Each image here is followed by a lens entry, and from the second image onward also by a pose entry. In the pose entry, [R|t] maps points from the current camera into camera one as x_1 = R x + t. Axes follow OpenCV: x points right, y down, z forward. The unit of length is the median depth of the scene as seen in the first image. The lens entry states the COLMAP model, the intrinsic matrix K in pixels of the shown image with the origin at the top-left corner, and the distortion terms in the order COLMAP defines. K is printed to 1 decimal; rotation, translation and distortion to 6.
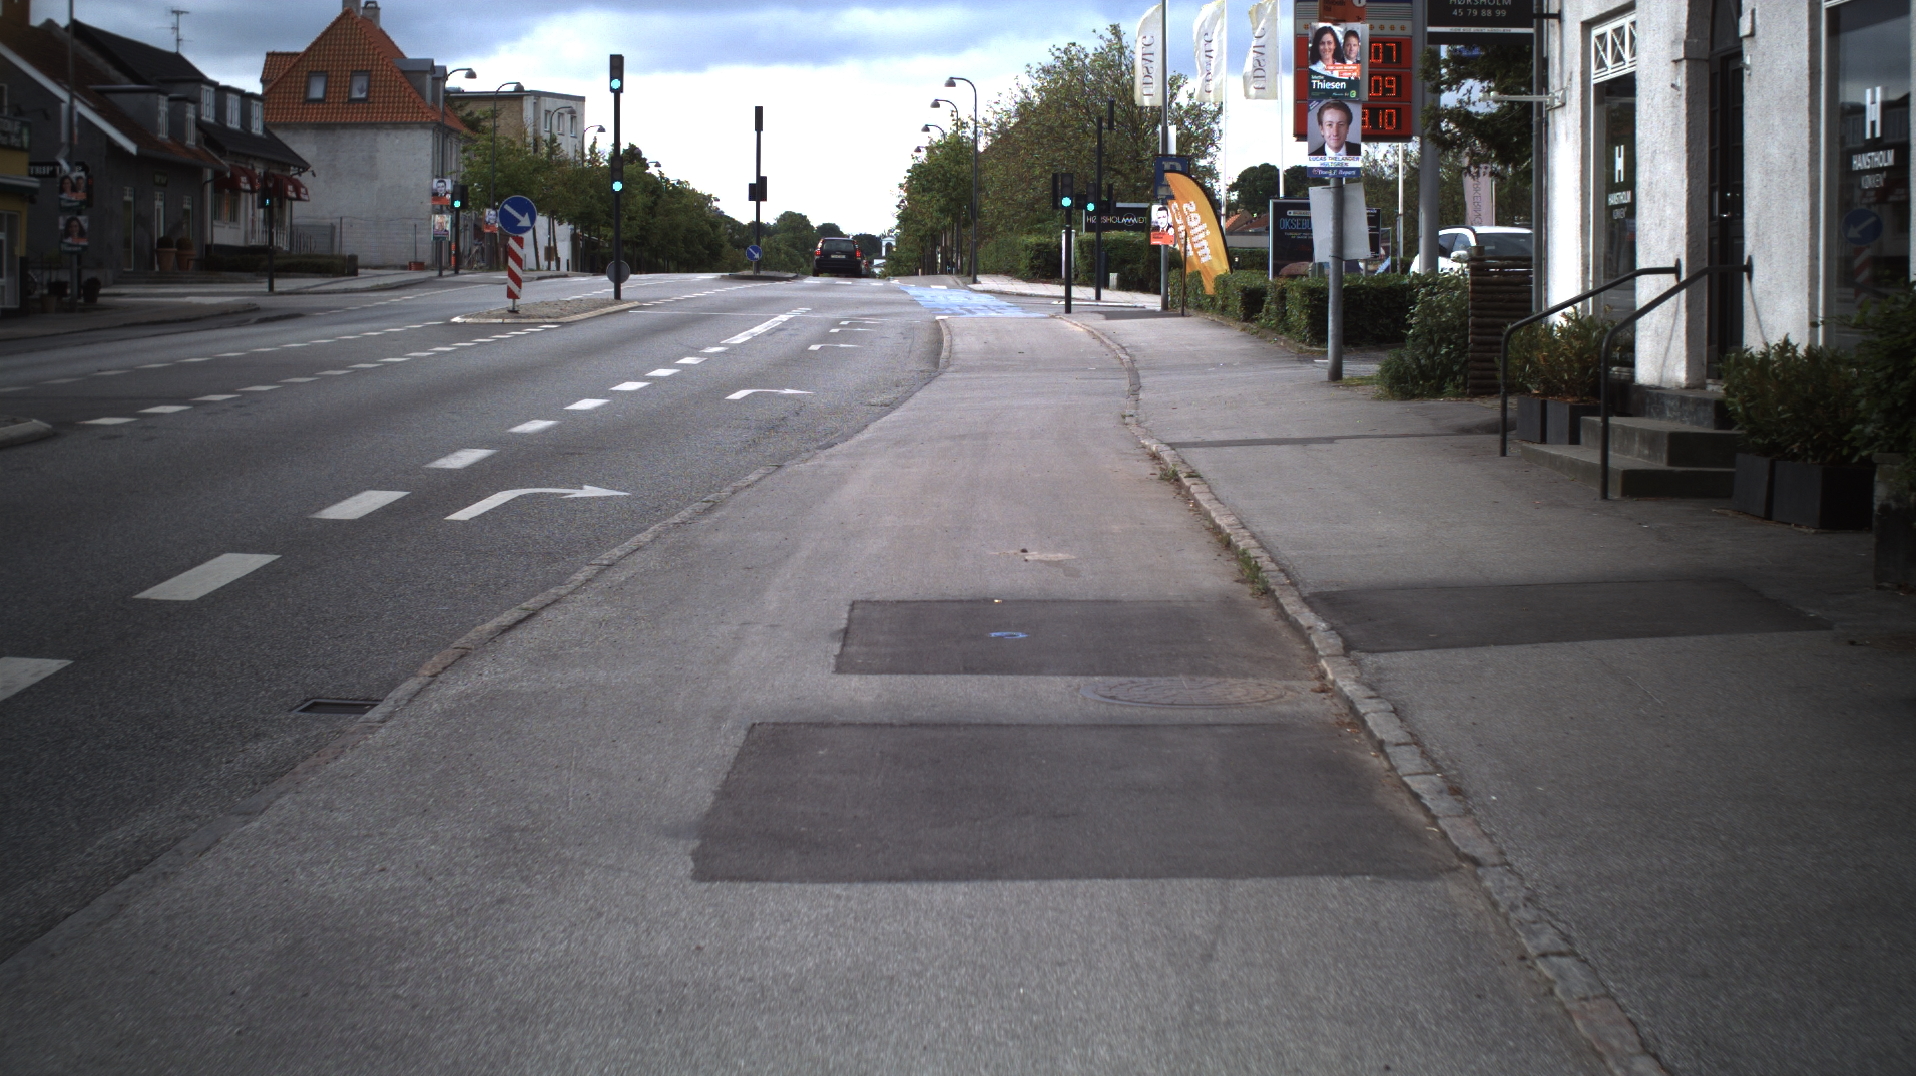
lens RADIAL K [[3440.2, 0, 958.0], [0, 3440.2, 538.0], [0, 0, 1]] dist [-0.286581, 0.325792]
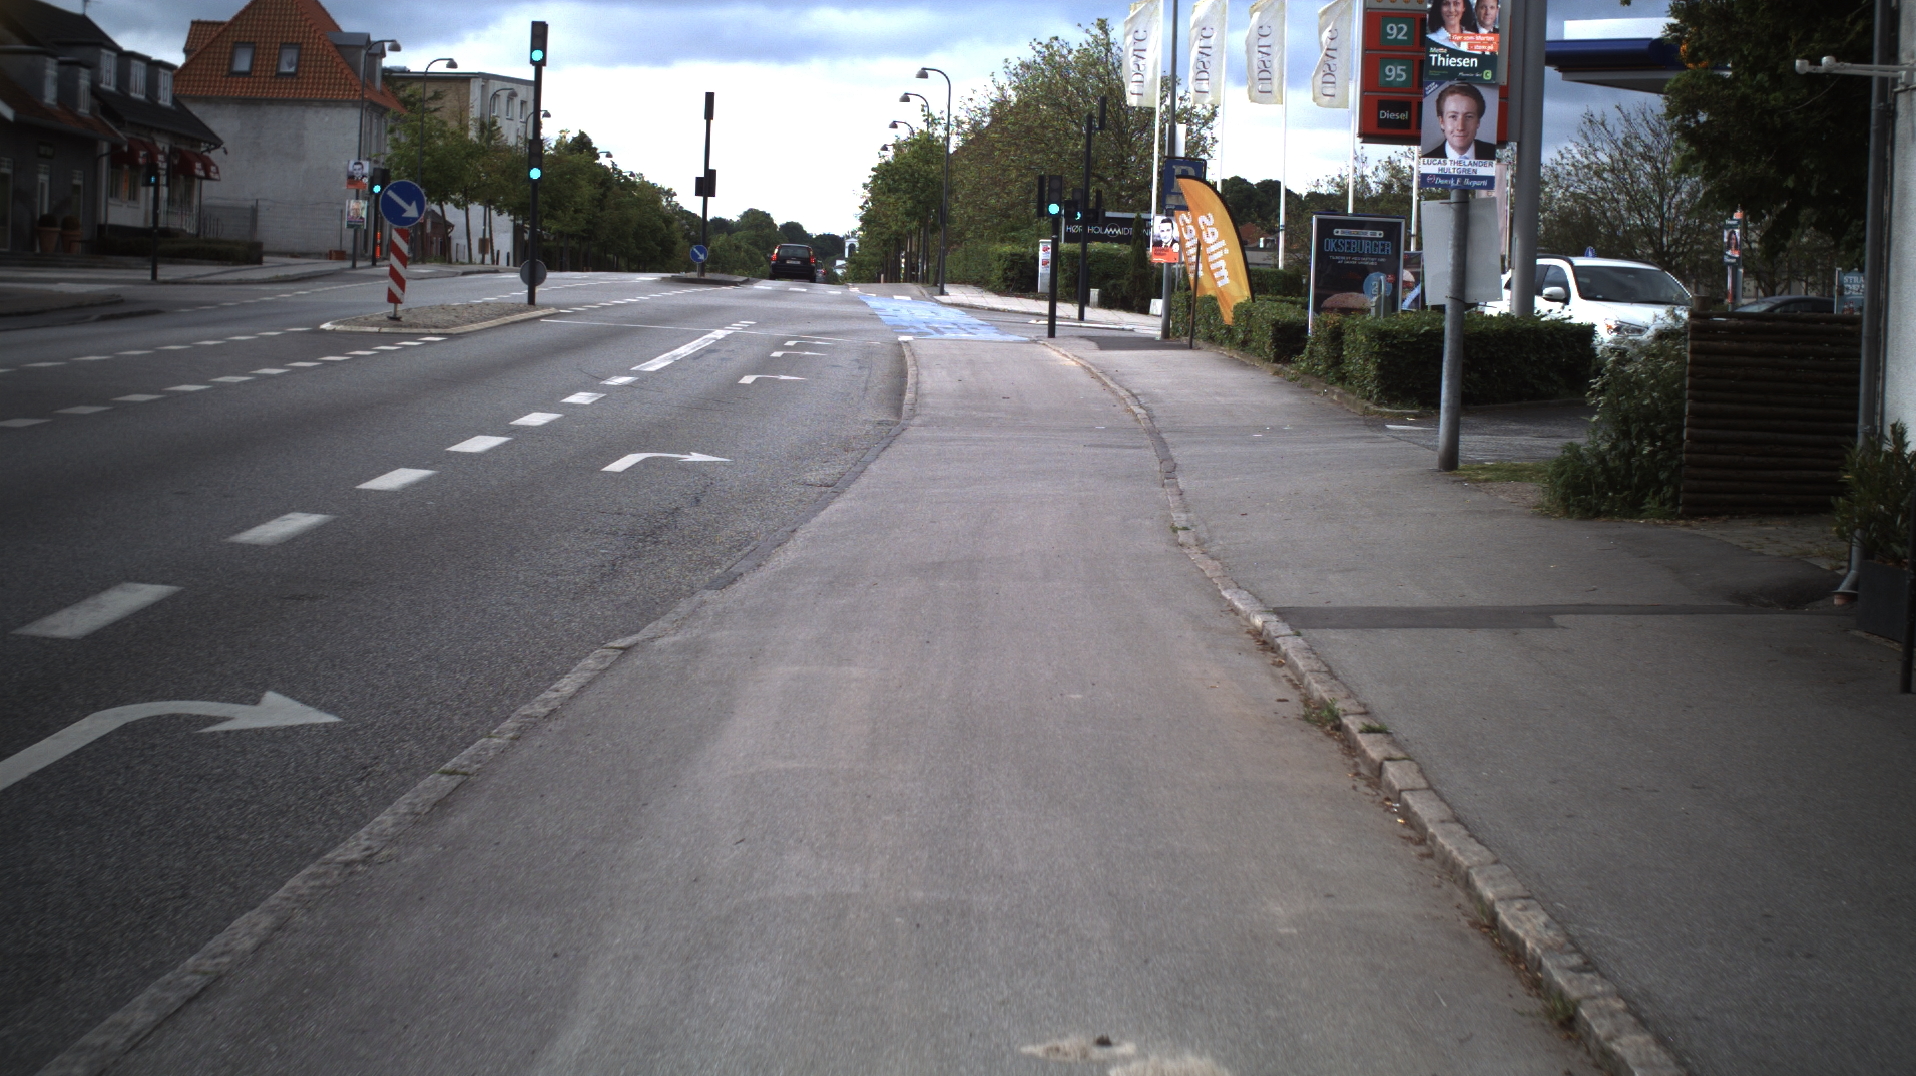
lens RADIAL K [[3440.2, 0, 958.0], [0, 3440.2, 538.0], [0, 0, 1]] dist [-0.286581, 0.325792]
pose [[0.999380, 0.032570, 0.013388, -0.001444], [-0.032557, 0.999469, -0.001204, -0.013346], [-0.013420, 0.000768, 0.999910, 0.136550]]
